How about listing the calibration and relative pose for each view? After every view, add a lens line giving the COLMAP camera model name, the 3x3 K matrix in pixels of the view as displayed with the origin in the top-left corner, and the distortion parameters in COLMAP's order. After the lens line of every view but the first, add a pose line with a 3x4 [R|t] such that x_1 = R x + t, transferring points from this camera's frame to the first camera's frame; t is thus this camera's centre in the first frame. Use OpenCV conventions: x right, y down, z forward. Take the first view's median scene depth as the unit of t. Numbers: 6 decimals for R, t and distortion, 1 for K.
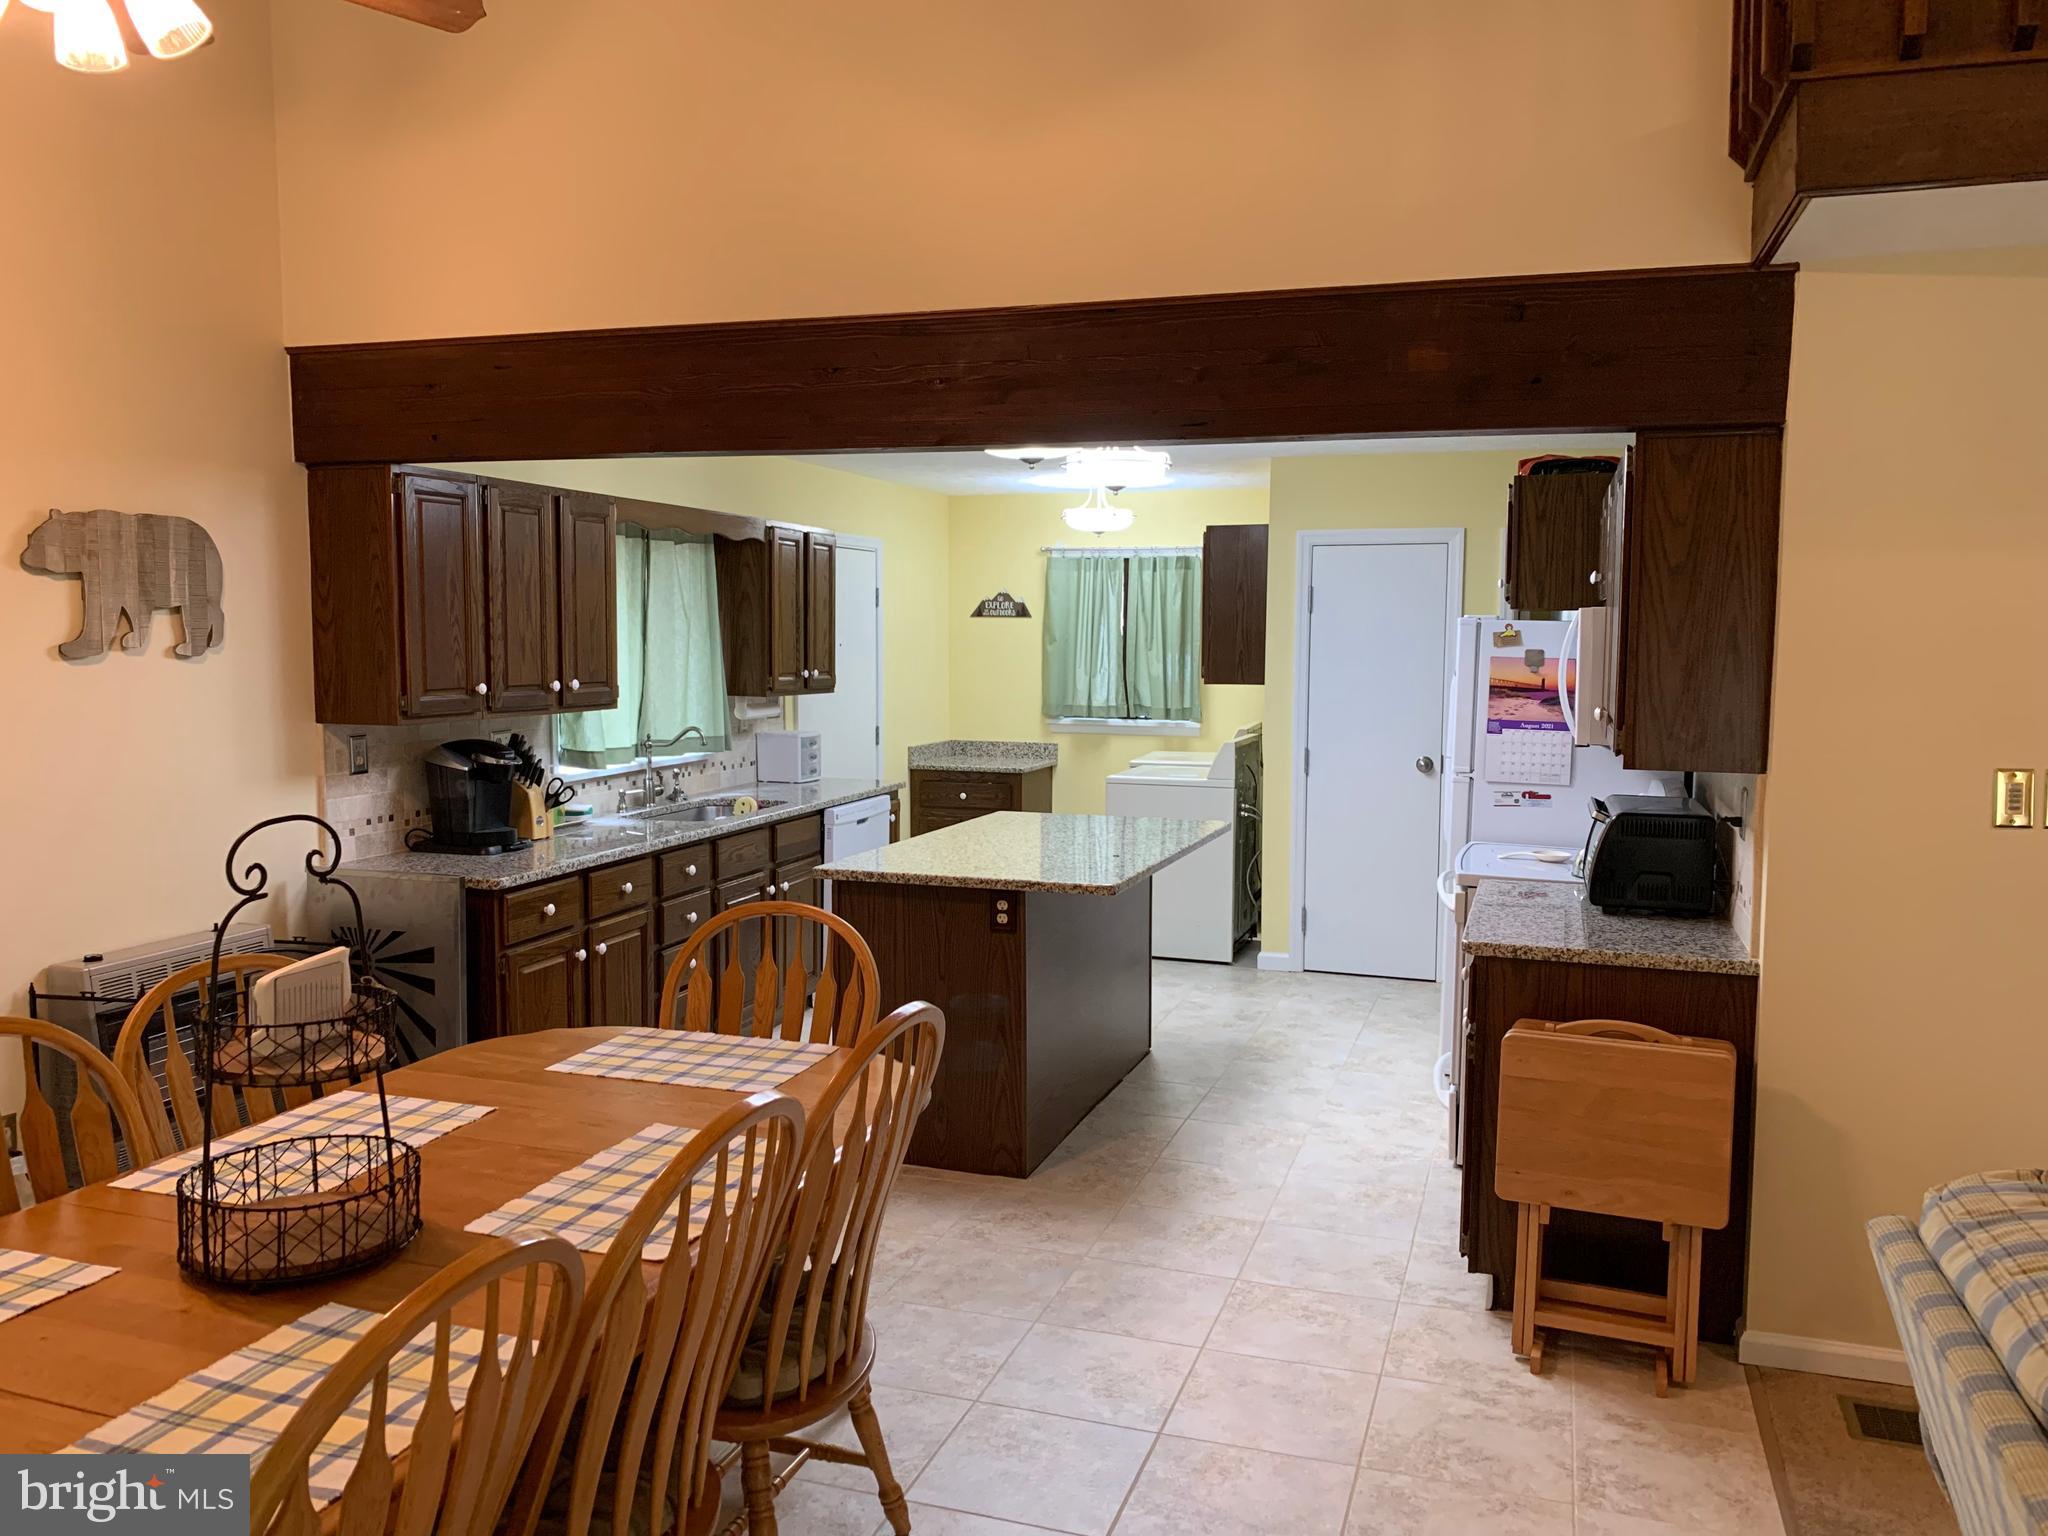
lens RADIAL K [[1562.4, 0, 1033.7], [0, 1562.4, 764.3], [0, 0, 1]] dist [0.026340, -0.033401]
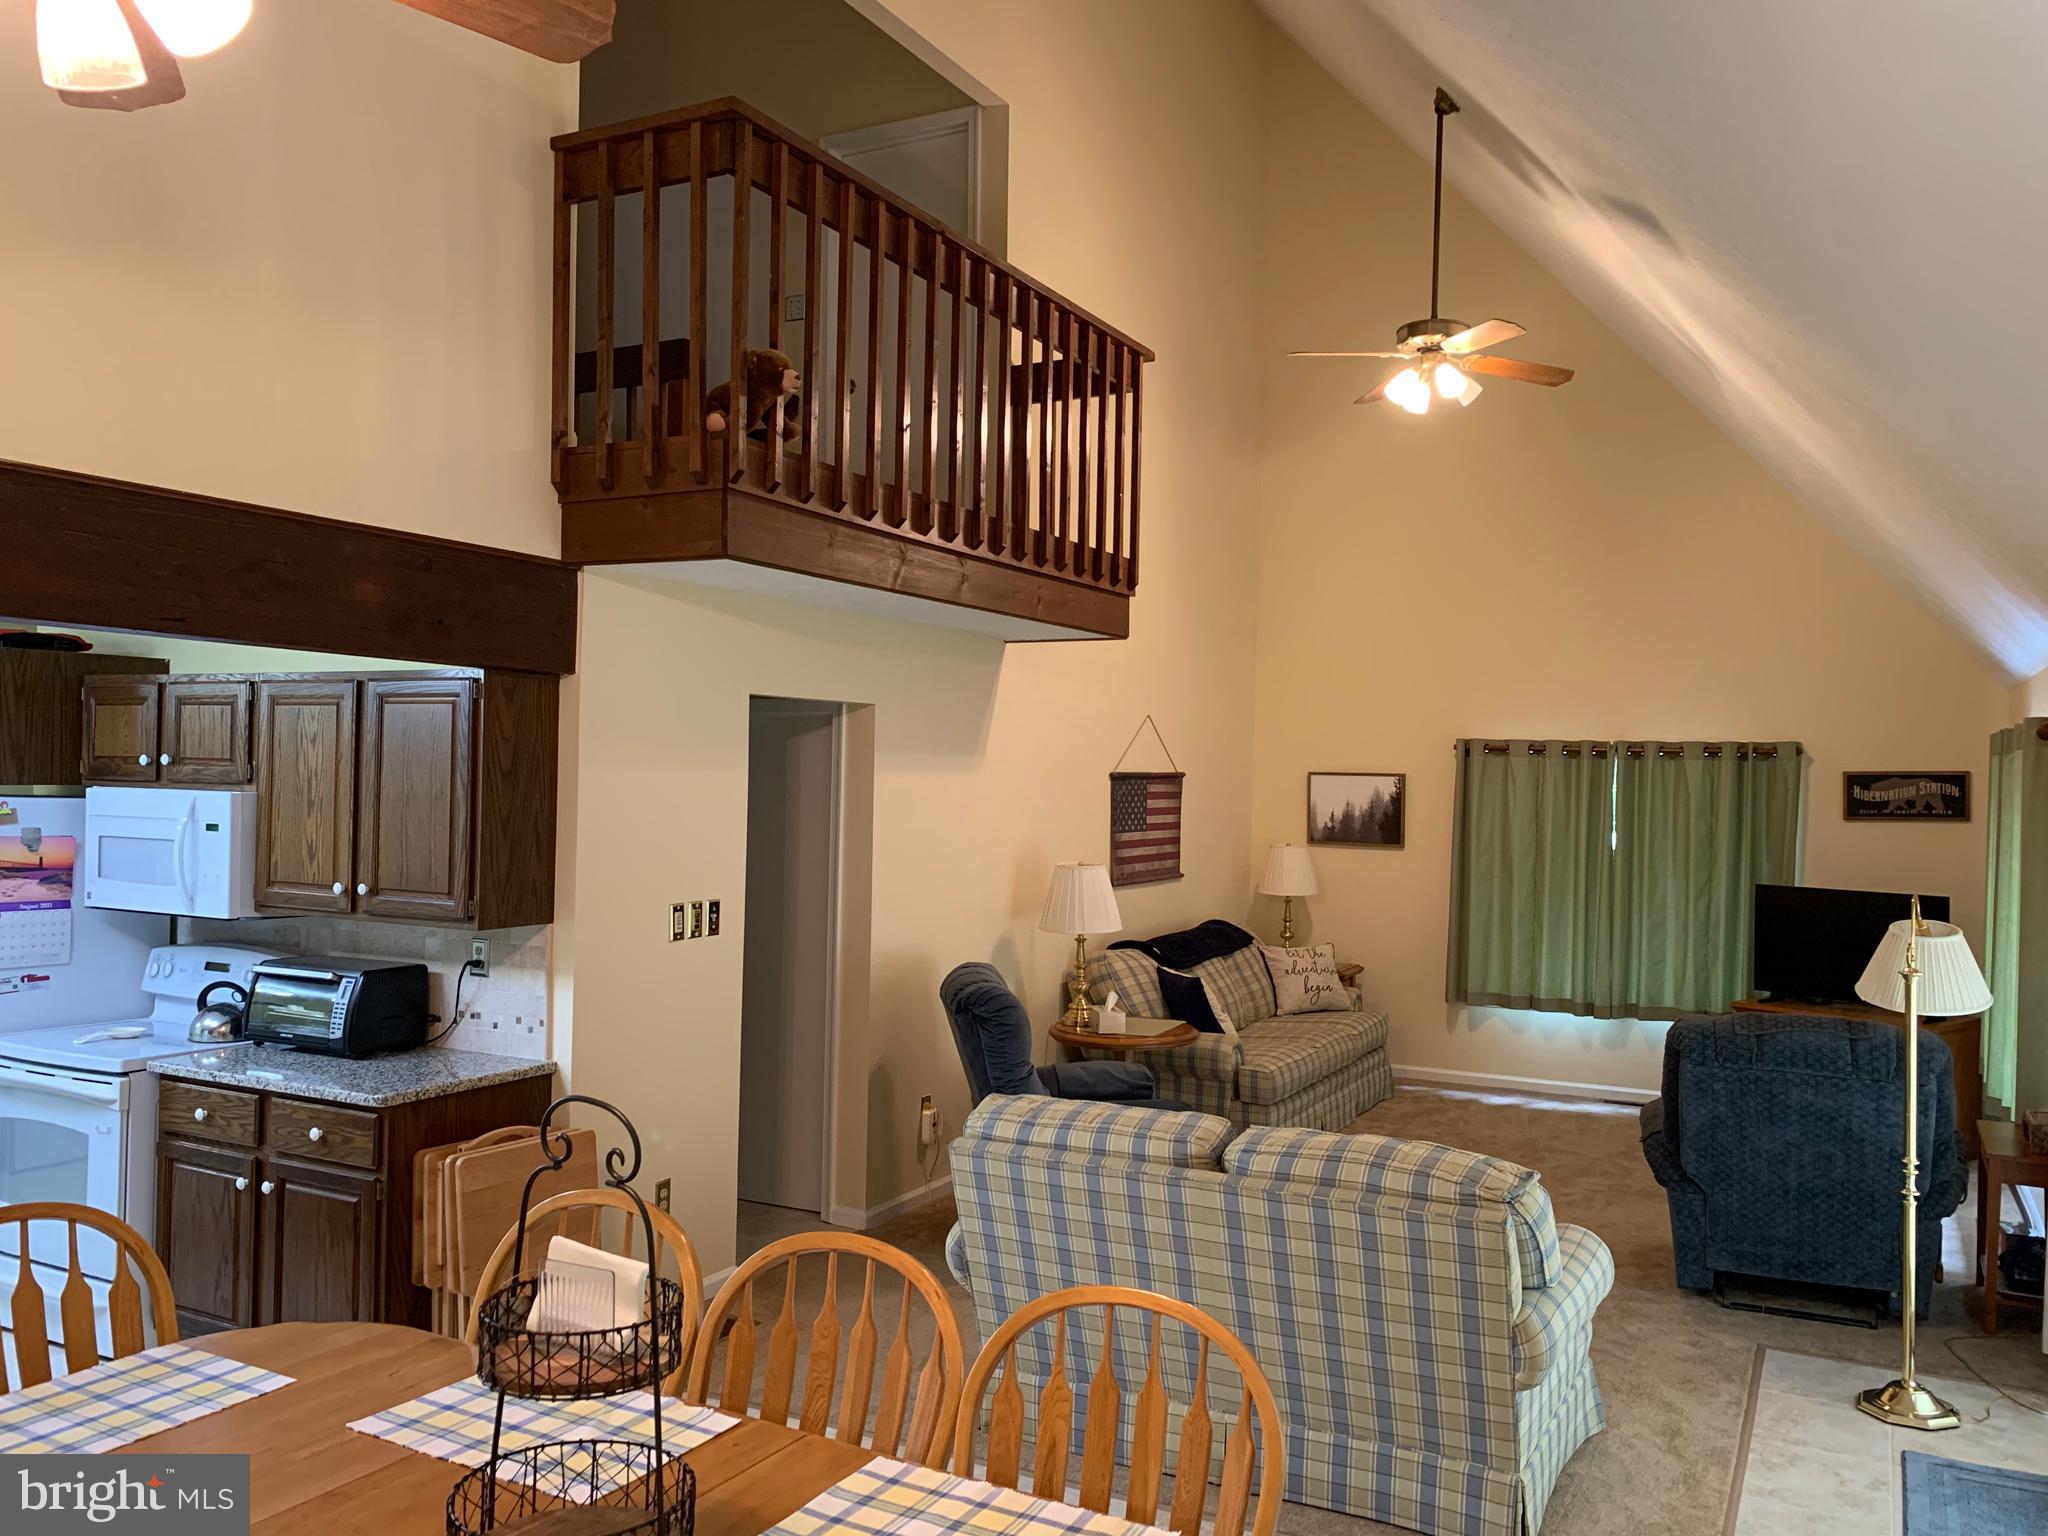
lens RADIAL K [[1562.4, 0, 1048.1], [0, 1562.4, 770.6], [0, 0, 1]] dist [0.026340, -0.033401]
pose [[0.162741, 0.003970, 0.986661, -0.705238], [0.068566, 0.997529, -0.015323, -0.066415], [-0.984283, 0.070145, 0.162067, 0.293935]]
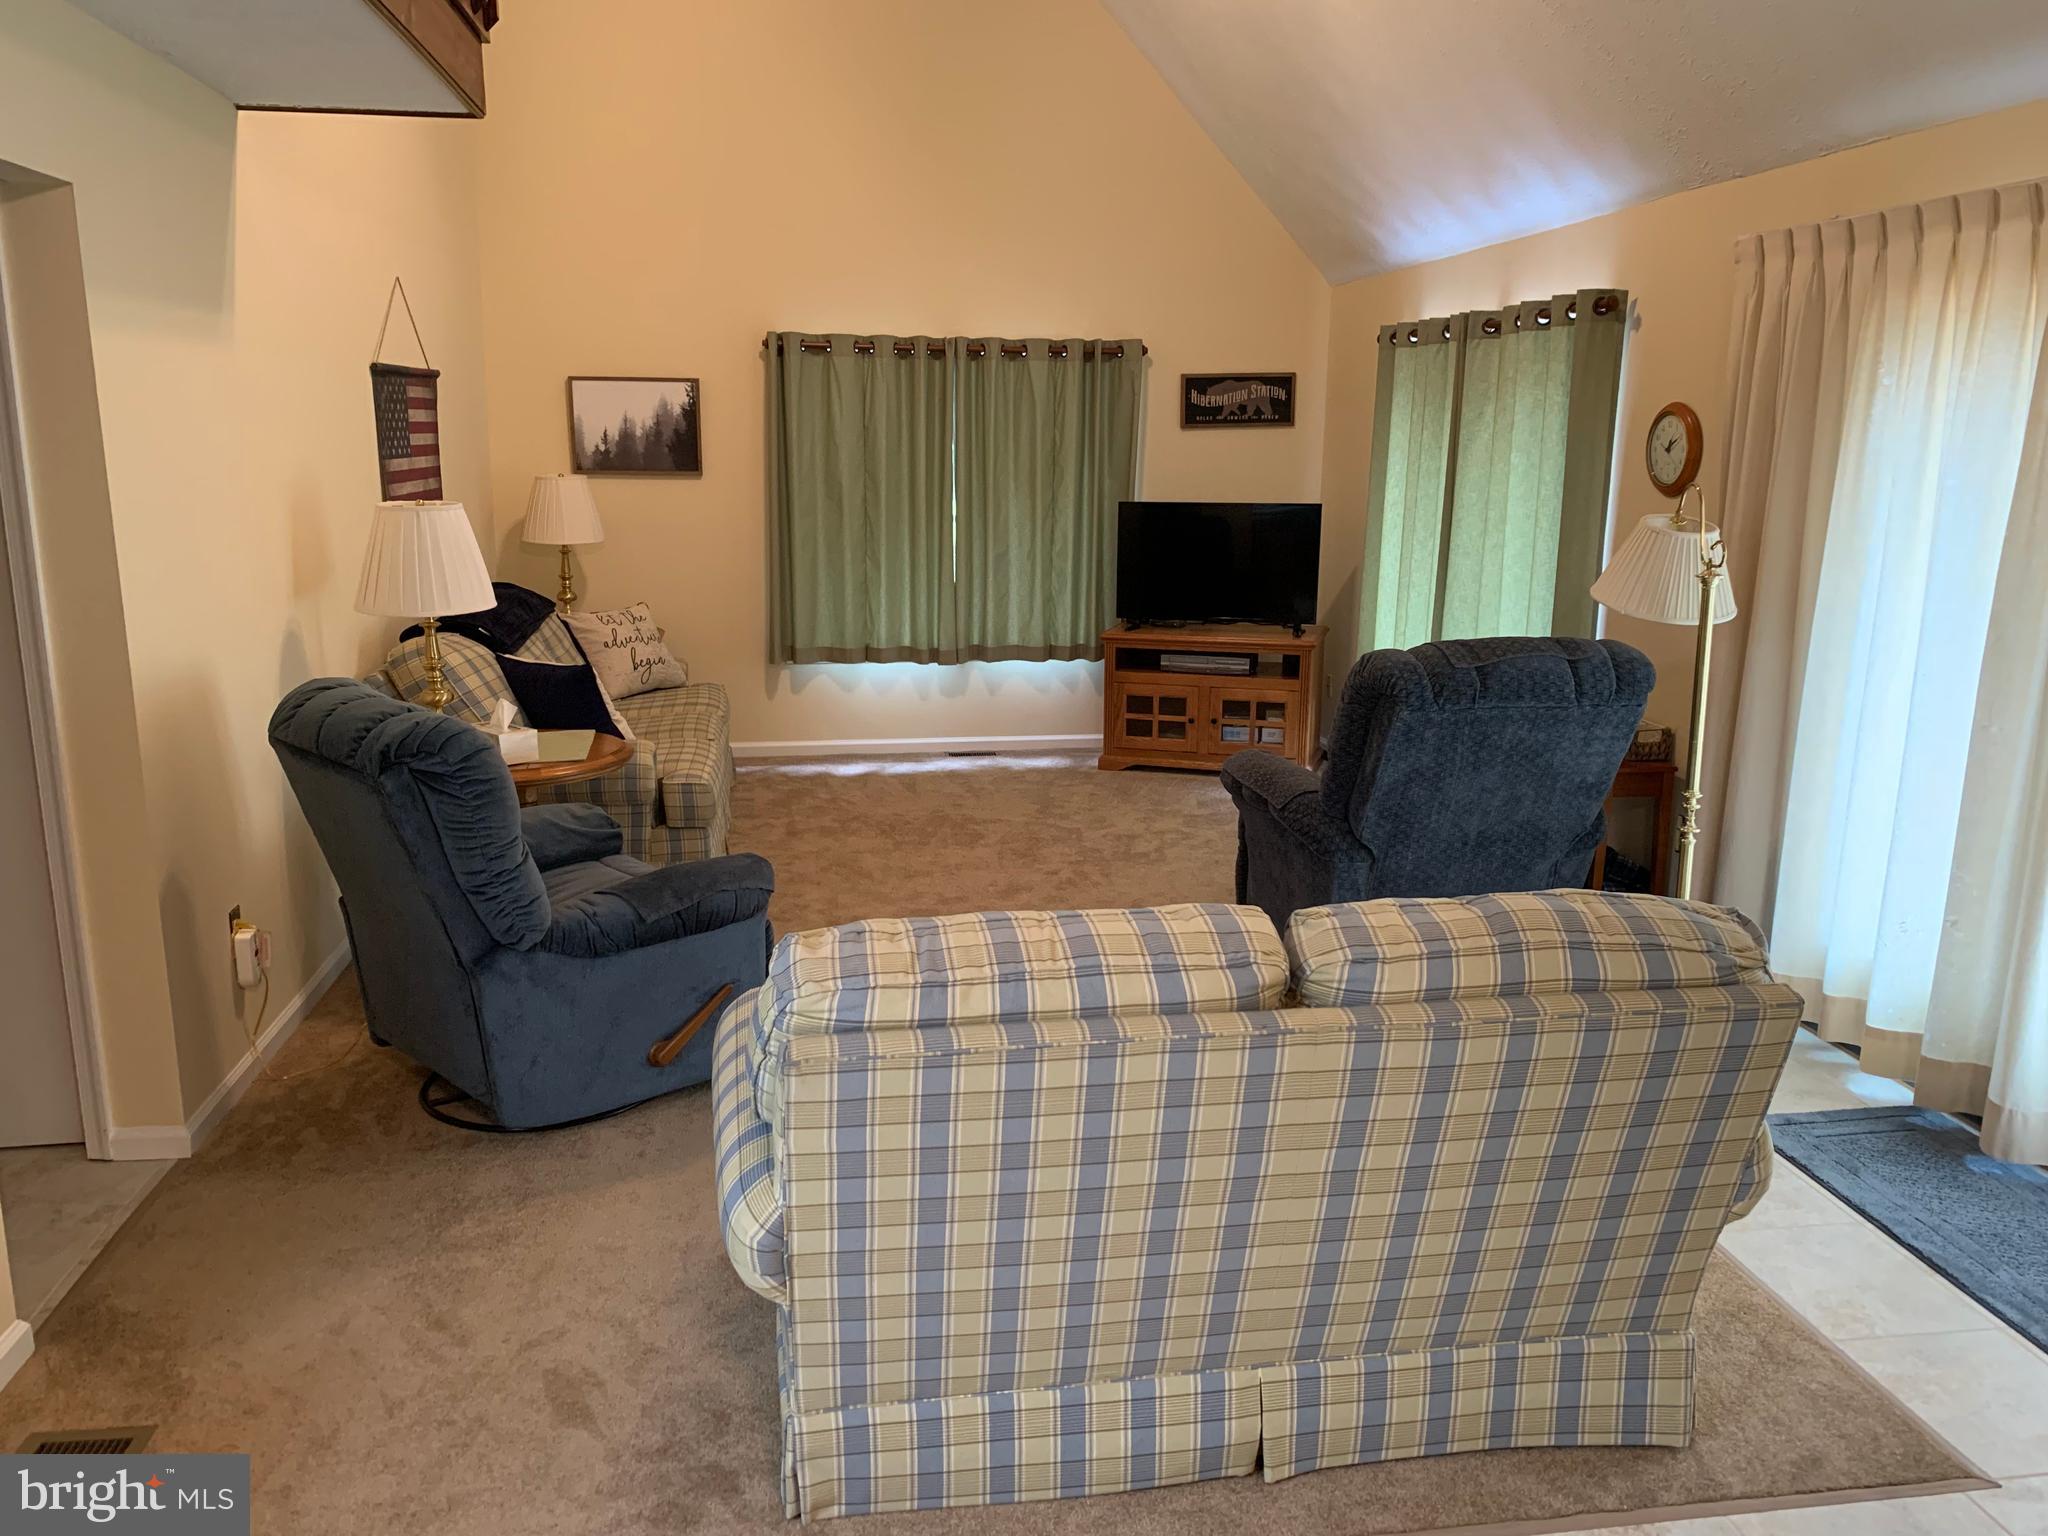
lens RADIAL K [[1562.4, 0, 1020.9], [0, 1562.4, 775.6], [0, 0, 1]] dist [0.026340, -0.033401]
pose [[-0.445708, -0.195944, 0.873471, -0.157771], [0.071820, 0.964777, 0.253074, -0.049343], [-0.892293, 0.175530, -0.415936, 0.660927]]
